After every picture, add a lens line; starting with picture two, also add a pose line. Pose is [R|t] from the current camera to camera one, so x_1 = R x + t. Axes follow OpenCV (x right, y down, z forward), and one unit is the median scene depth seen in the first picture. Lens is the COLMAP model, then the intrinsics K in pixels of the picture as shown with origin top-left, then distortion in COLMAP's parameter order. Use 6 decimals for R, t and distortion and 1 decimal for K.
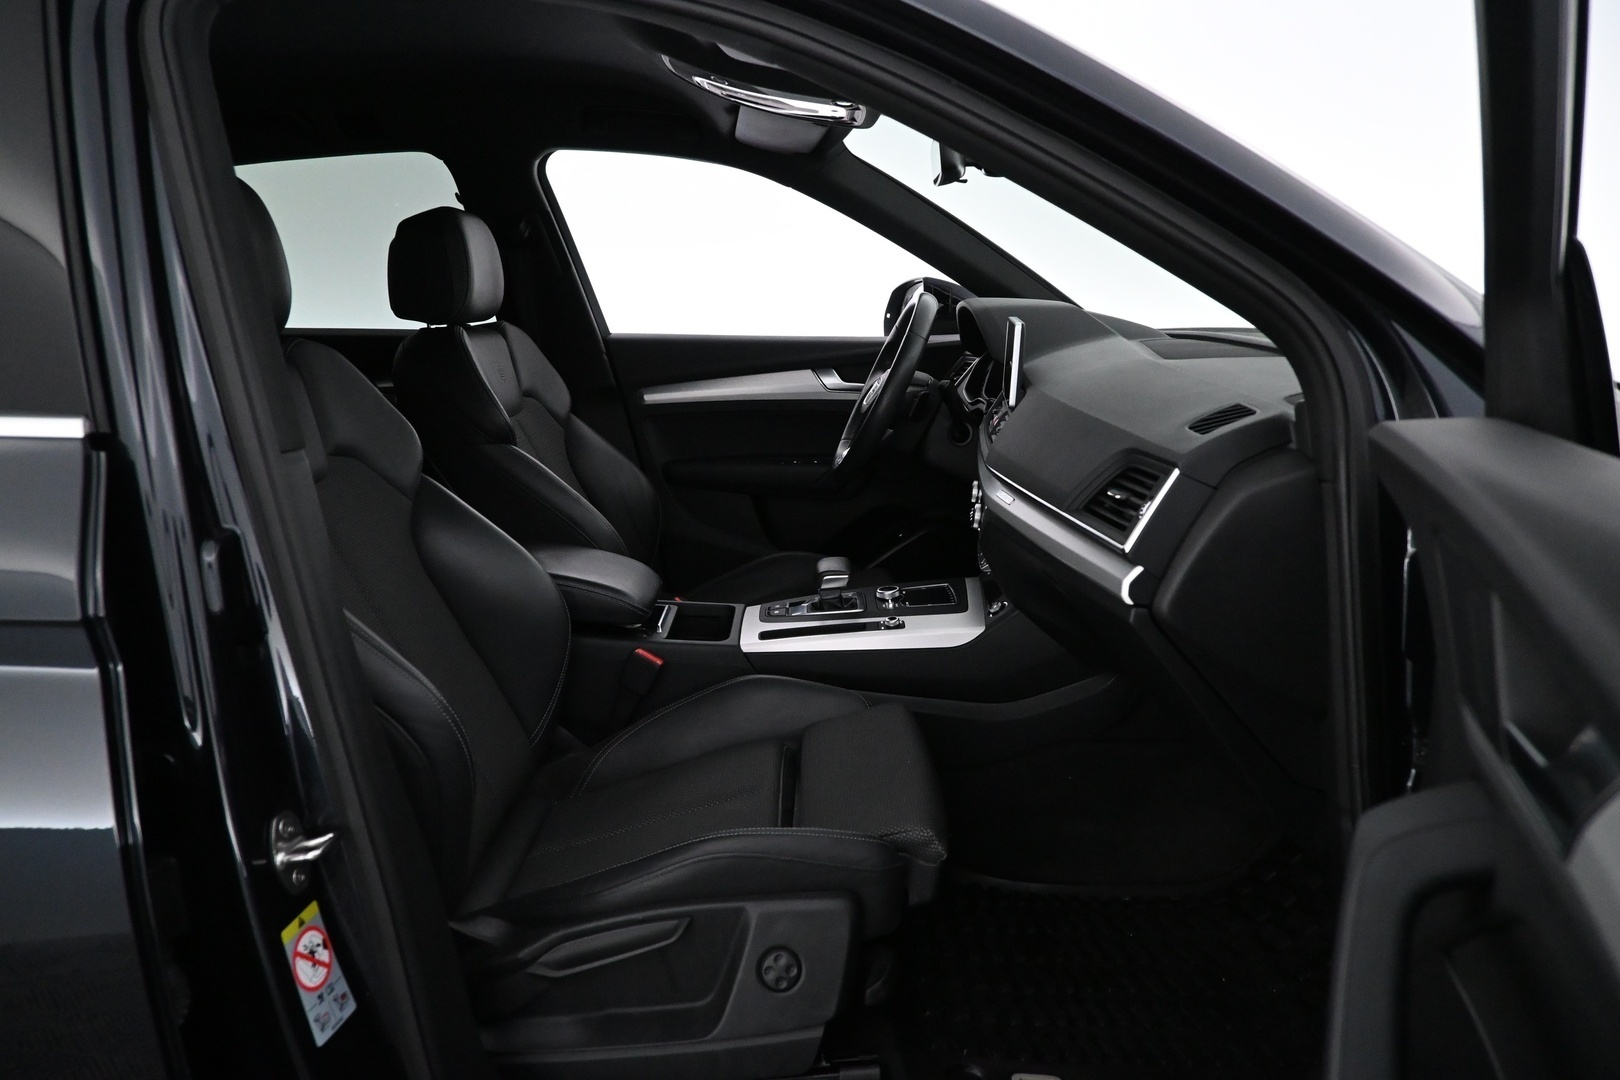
lens RADIAL K [[1095.8, 0, 815.8], [0, 1095.8, 539.2], [0, 0, 1]] dist [-0.005446, 0.000506]
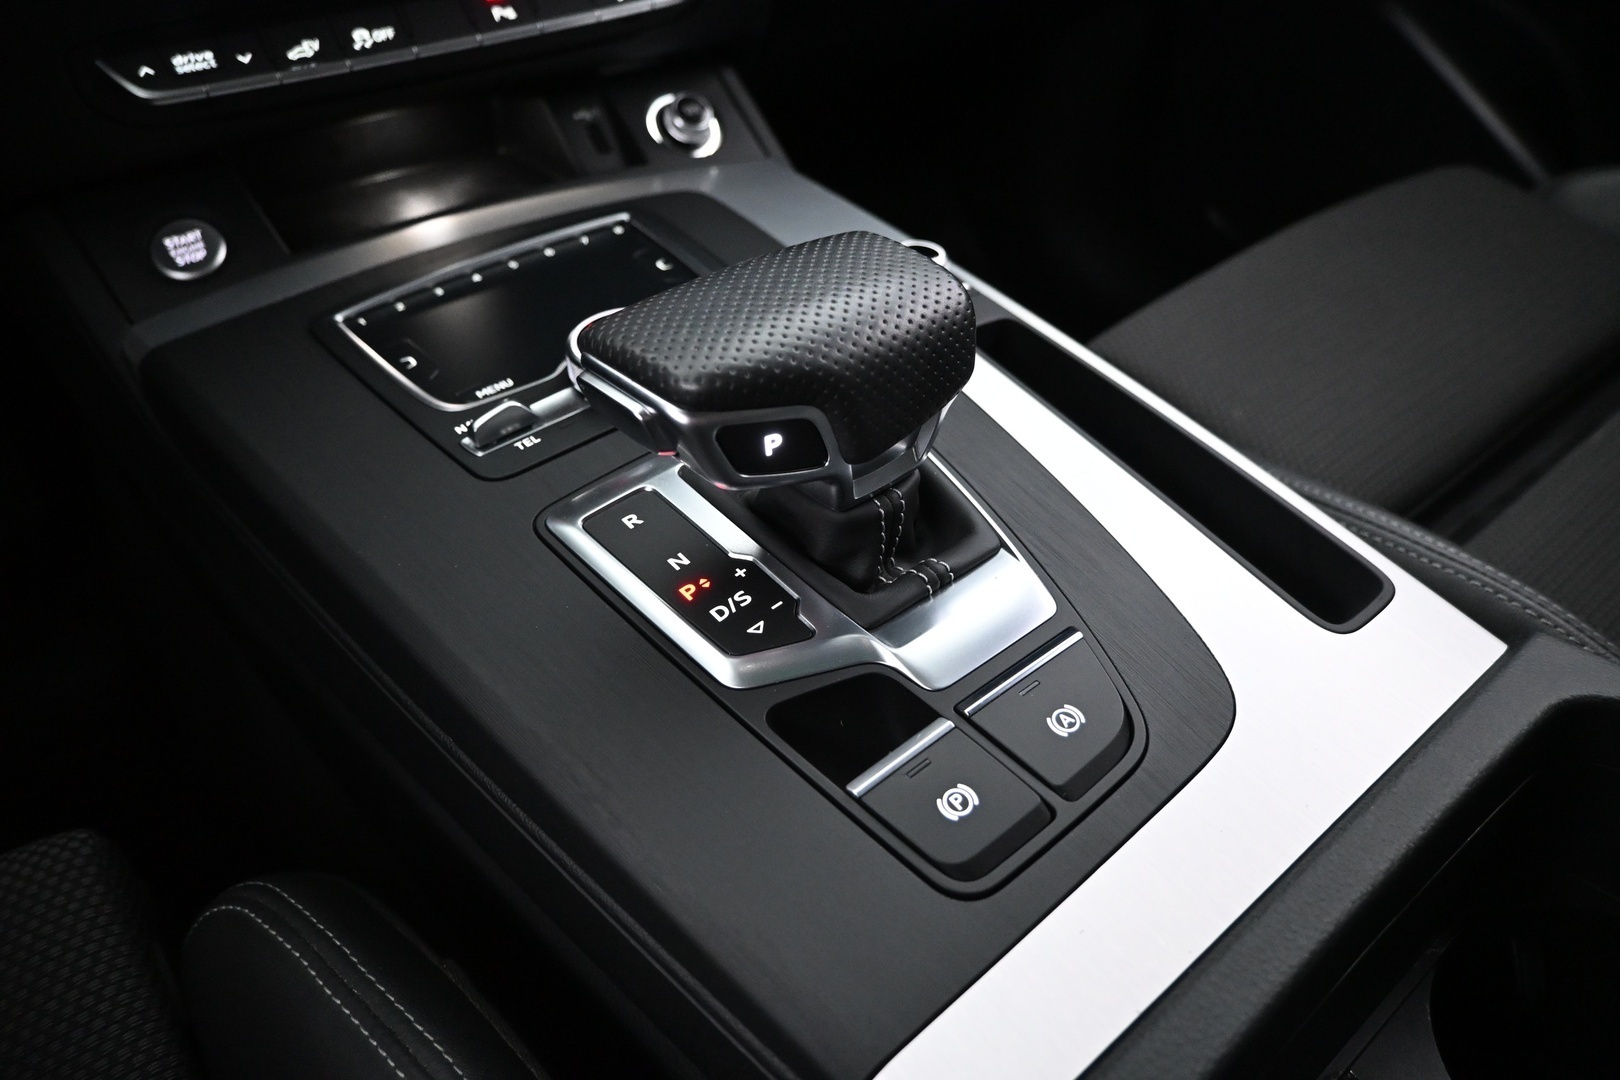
lens RADIAL K [[1095.8, 0, 811.1], [0, 1095.8, 540.3], [0, 0, 1]] dist [-0.005446, 0.000506]
pose [[-0.621008, -0.449293, 0.642250, -0.103238], [0.233627, 0.676050, 0.698838, -0.063297], [-0.748176, 0.584031, -0.314865, 1.128476]]
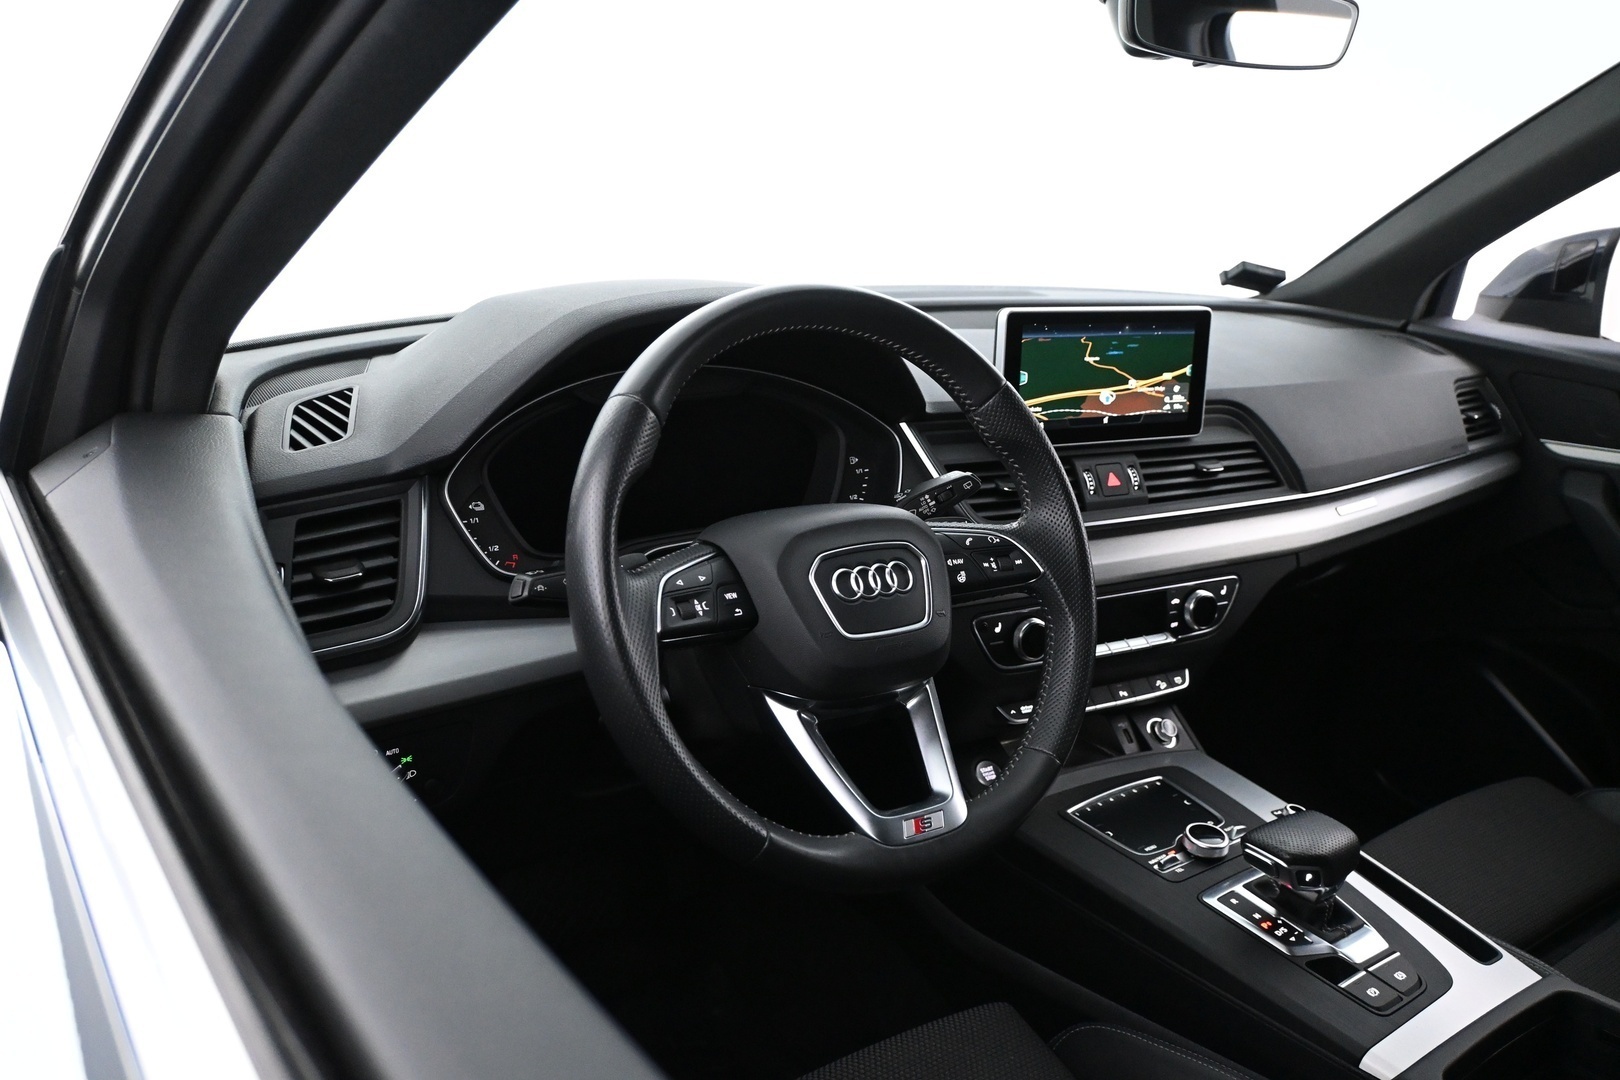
lens RADIAL K [[1291.8, 0, 811.0], [0, 1291.8, 528.9], [0, 0, 1]] dist [-0.010251, 0.004259]
pose [[-0.570261, -0.234674, 0.787229, -0.298670], [0.154844, 0.910438, 0.383570, -0.381395], [-0.806737, 0.340633, -0.482850, 1.498668]]
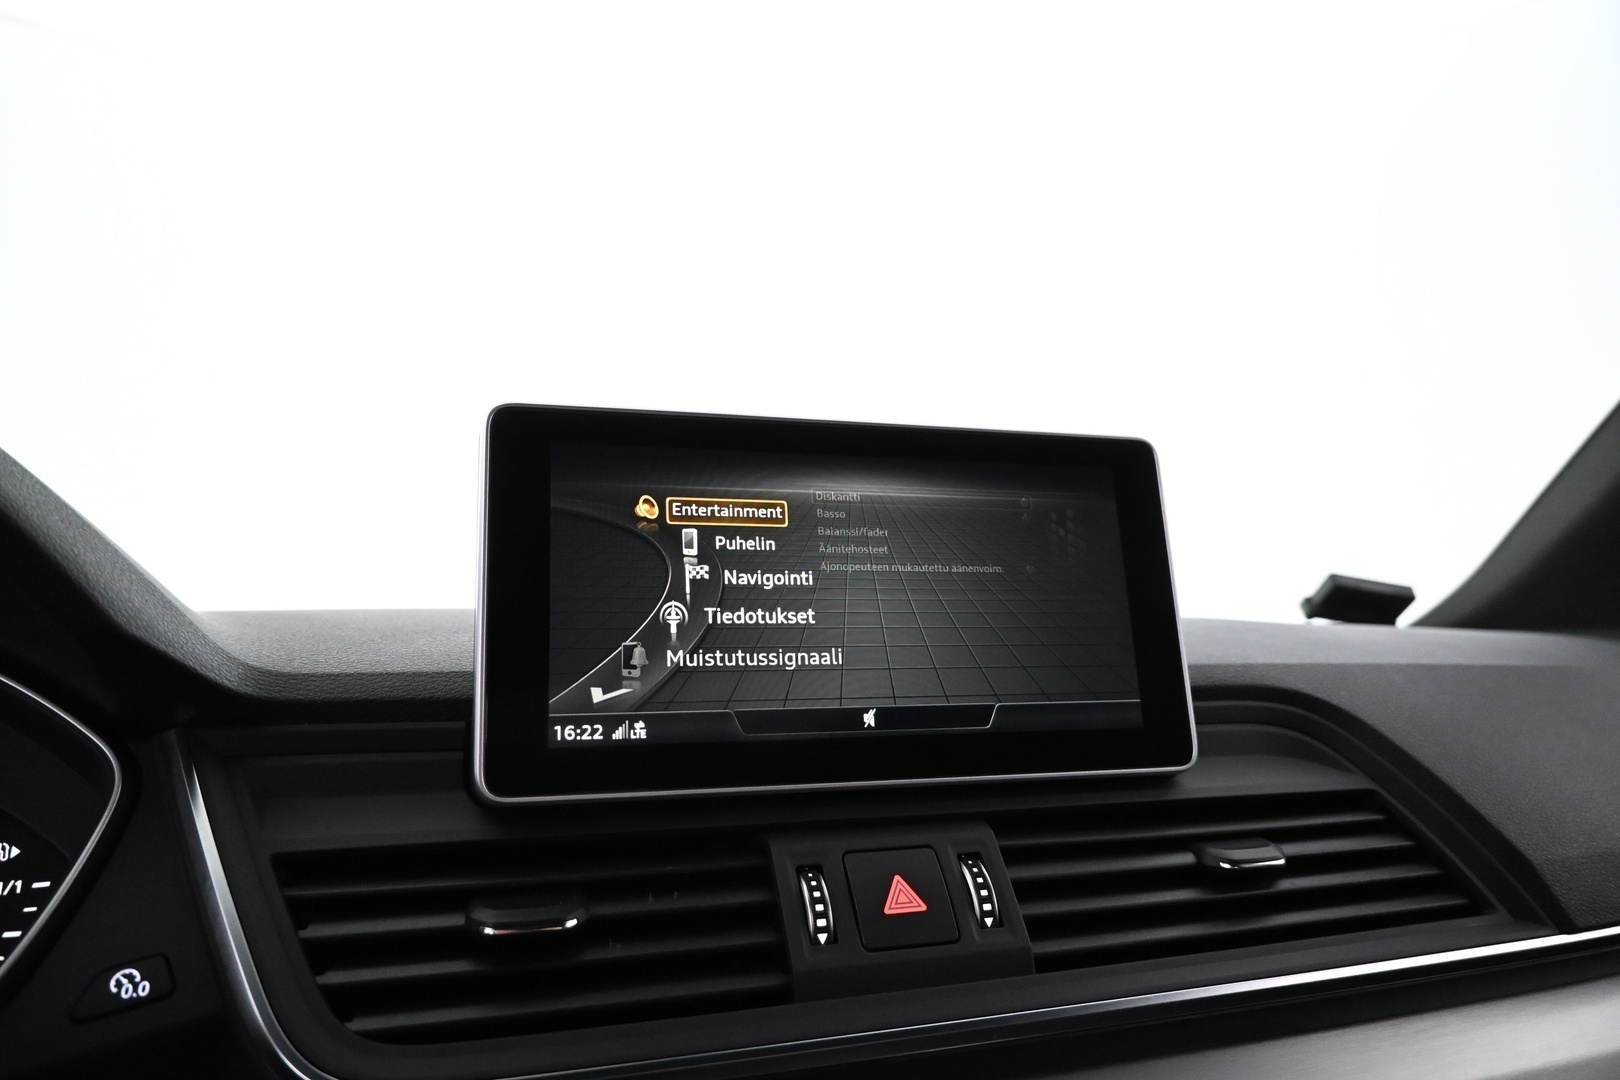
lens RADIAL K [[1095.8, 0, 807.5], [0, 1095.8, 531.2], [0, 0, 1]] dist [-0.005446, 0.000506]
pose [[-0.405223, 0.201145, 0.891816, -0.009732], [0.252605, 0.962154, -0.102231, -0.156384], [-0.878627, 0.183851, -0.440697, 1.103991]]
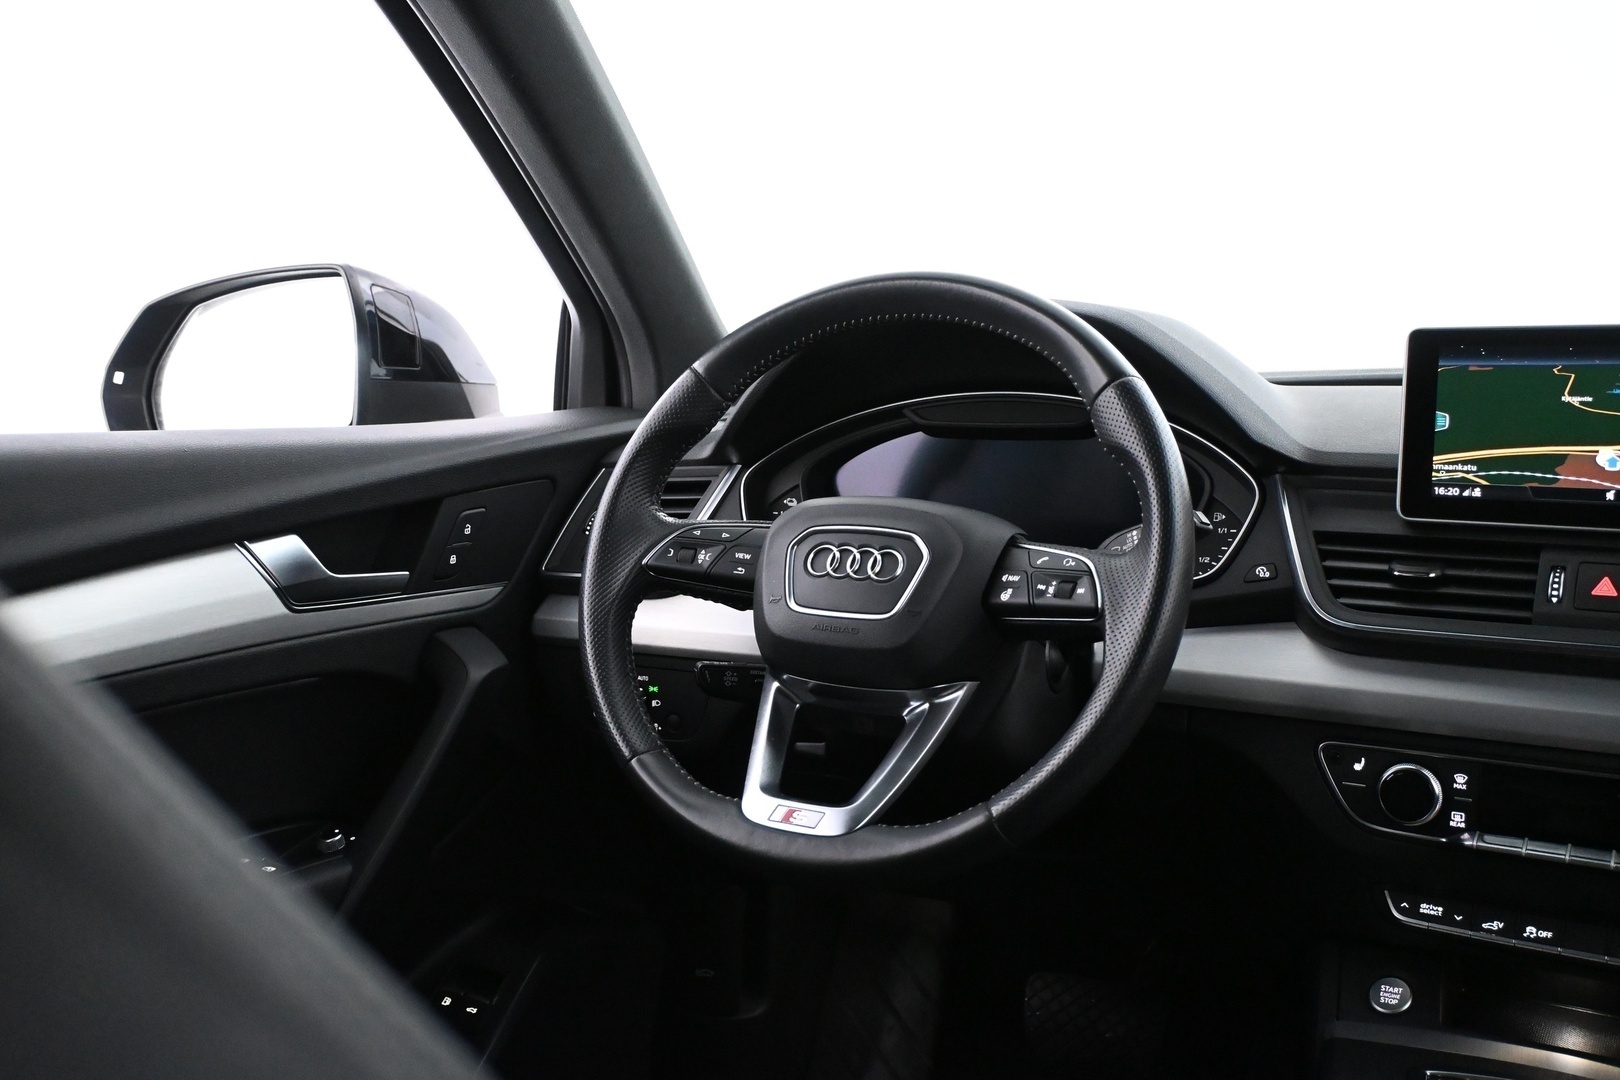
lens RADIAL K [[1491.5, 0, 807.4], [0, 1491.5, 530.2], [0, 0, 1]] dist [-0.013505, 0.000000]
pose [[0.450692, -0.090905, 0.888039, -0.413264], [0.207515, 0.978218, -0.005180, -0.184324], [-0.868225, 0.186616, 0.459740, 1.015886]]
